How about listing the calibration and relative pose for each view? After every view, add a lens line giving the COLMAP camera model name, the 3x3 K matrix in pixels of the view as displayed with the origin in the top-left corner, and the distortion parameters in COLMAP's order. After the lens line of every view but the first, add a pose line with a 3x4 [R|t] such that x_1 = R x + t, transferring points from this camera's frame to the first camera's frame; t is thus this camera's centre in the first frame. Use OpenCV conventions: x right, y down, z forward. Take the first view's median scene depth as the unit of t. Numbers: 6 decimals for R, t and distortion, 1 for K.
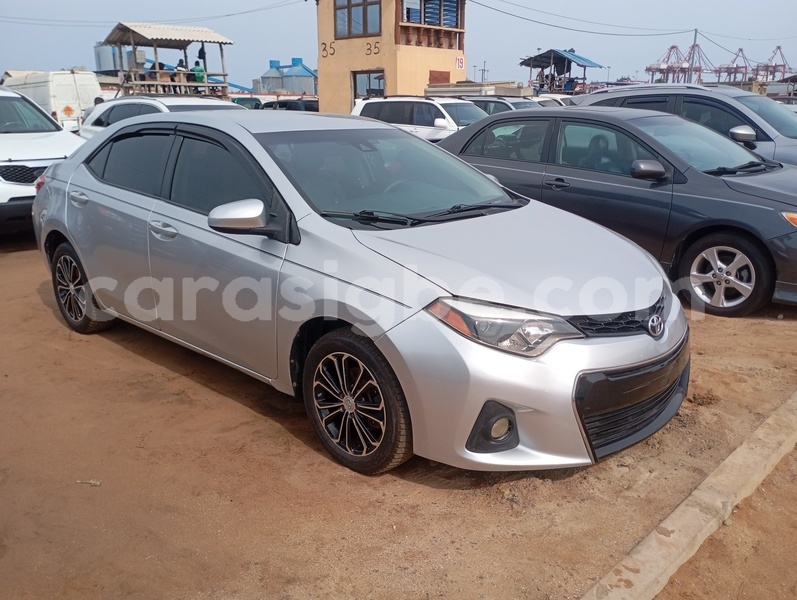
lens RADIAL K [[664.0, 0, 396.1], [0, 664.0, 301.1], [0, 0, 1]] dist [0.039899, -0.037793]
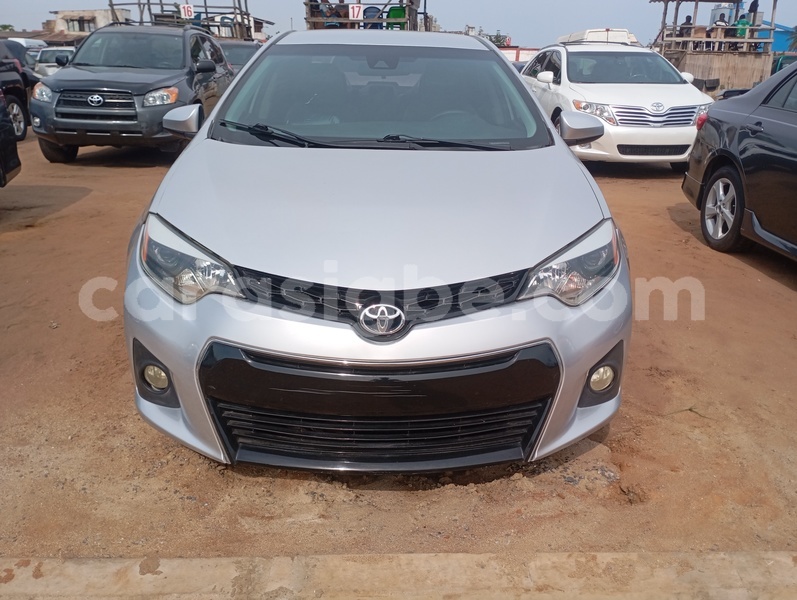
lens RADIAL K [[664.0, 0, 397.0], [0, 664.0, 299.8], [0, 0, 1]] dist [0.039899, -0.037793]
pose [[0.721402, 0.239014, -0.649963, 0.095374], [-0.206477, 0.970100, 0.127568, -0.007763], [0.661019, 0.042175, 0.749183, 0.060083]]
